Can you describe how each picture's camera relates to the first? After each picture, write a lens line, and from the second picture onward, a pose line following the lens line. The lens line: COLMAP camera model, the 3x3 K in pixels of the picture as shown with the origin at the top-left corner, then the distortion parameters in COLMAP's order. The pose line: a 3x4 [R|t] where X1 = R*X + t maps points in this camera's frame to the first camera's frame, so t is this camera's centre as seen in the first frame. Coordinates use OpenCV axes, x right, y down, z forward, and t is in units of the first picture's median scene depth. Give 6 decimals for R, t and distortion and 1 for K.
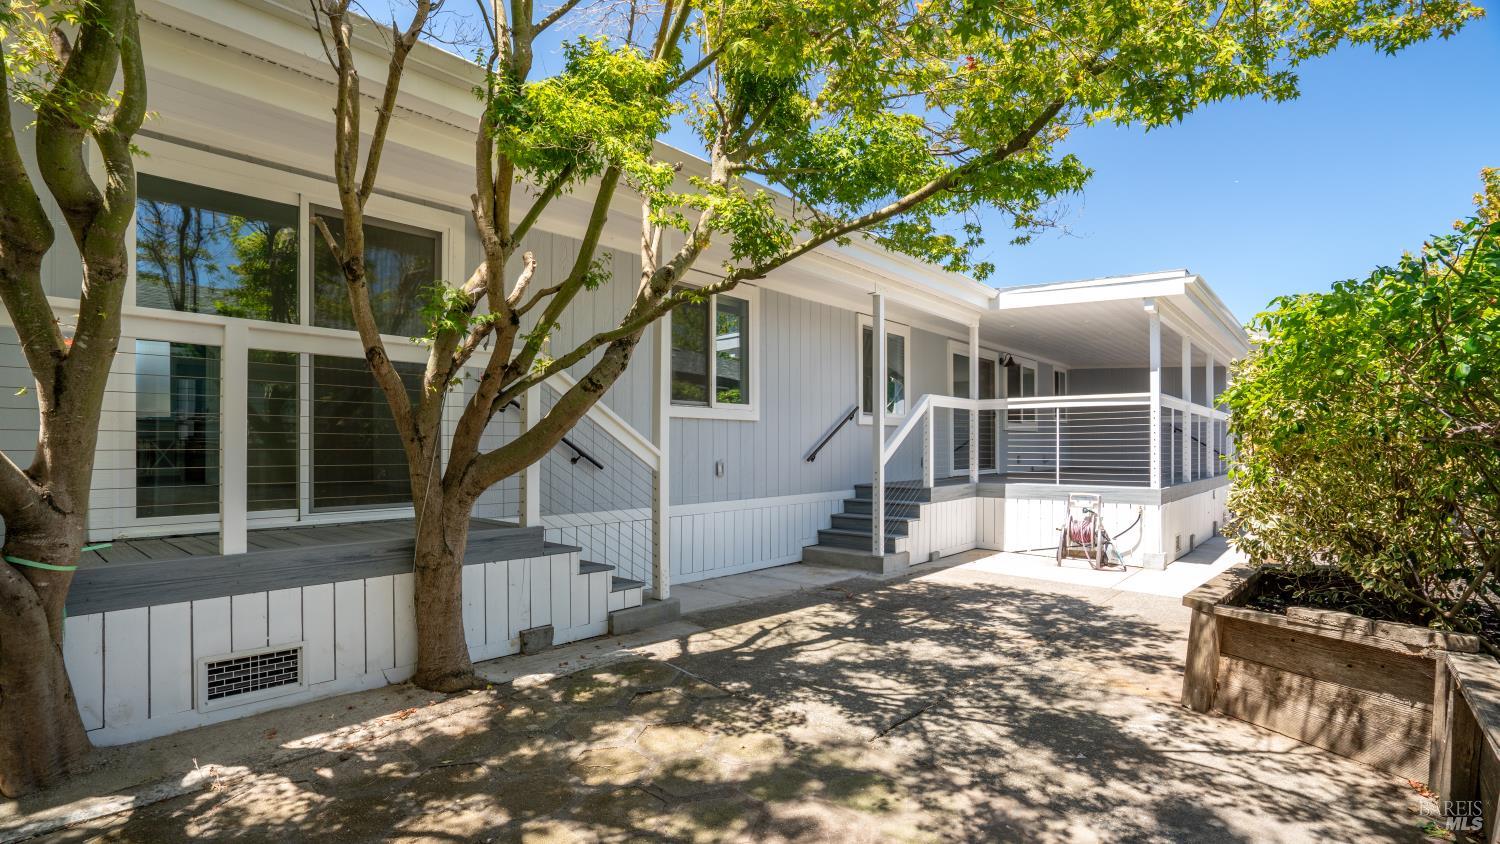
lens RADIAL K [[691.4, 0, 745.3], [0, 691.4, 441.7], [0, 0, 1]] dist [-0.056904, 0.028267]
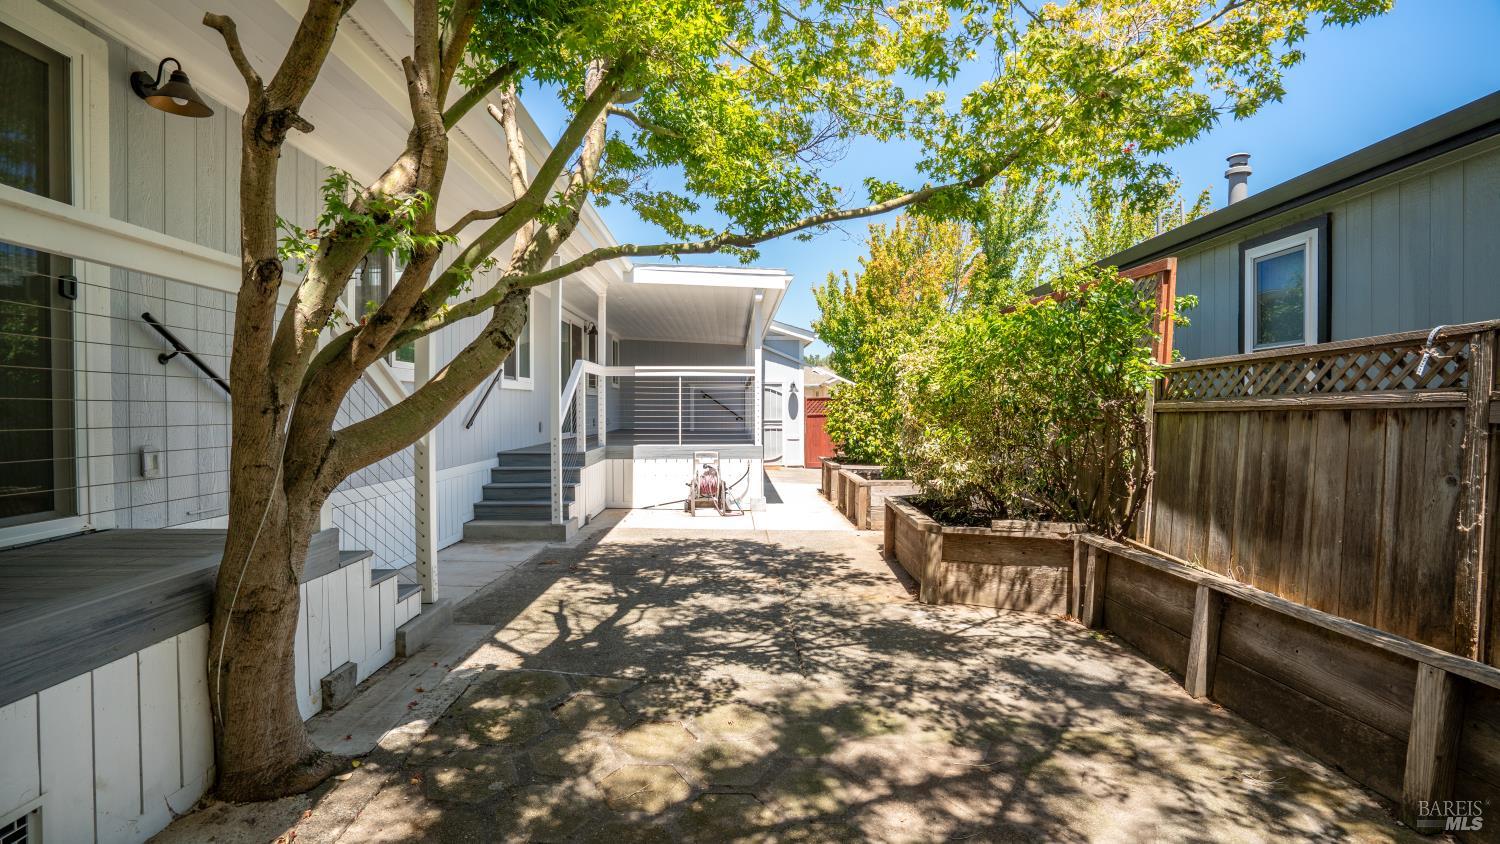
lens RADIAL K [[682.3, 0, 750.0], [0, 682.3, 422.0], [0, 0, 1]] dist [-0.056484, 0.028503]
pose [[0.736948, -0.014201, 0.675800, -0.552856], [-0.003808, 0.999676, 0.025160, -0.008457], [-0.675939, -0.021115, 0.736655, 0.240376]]
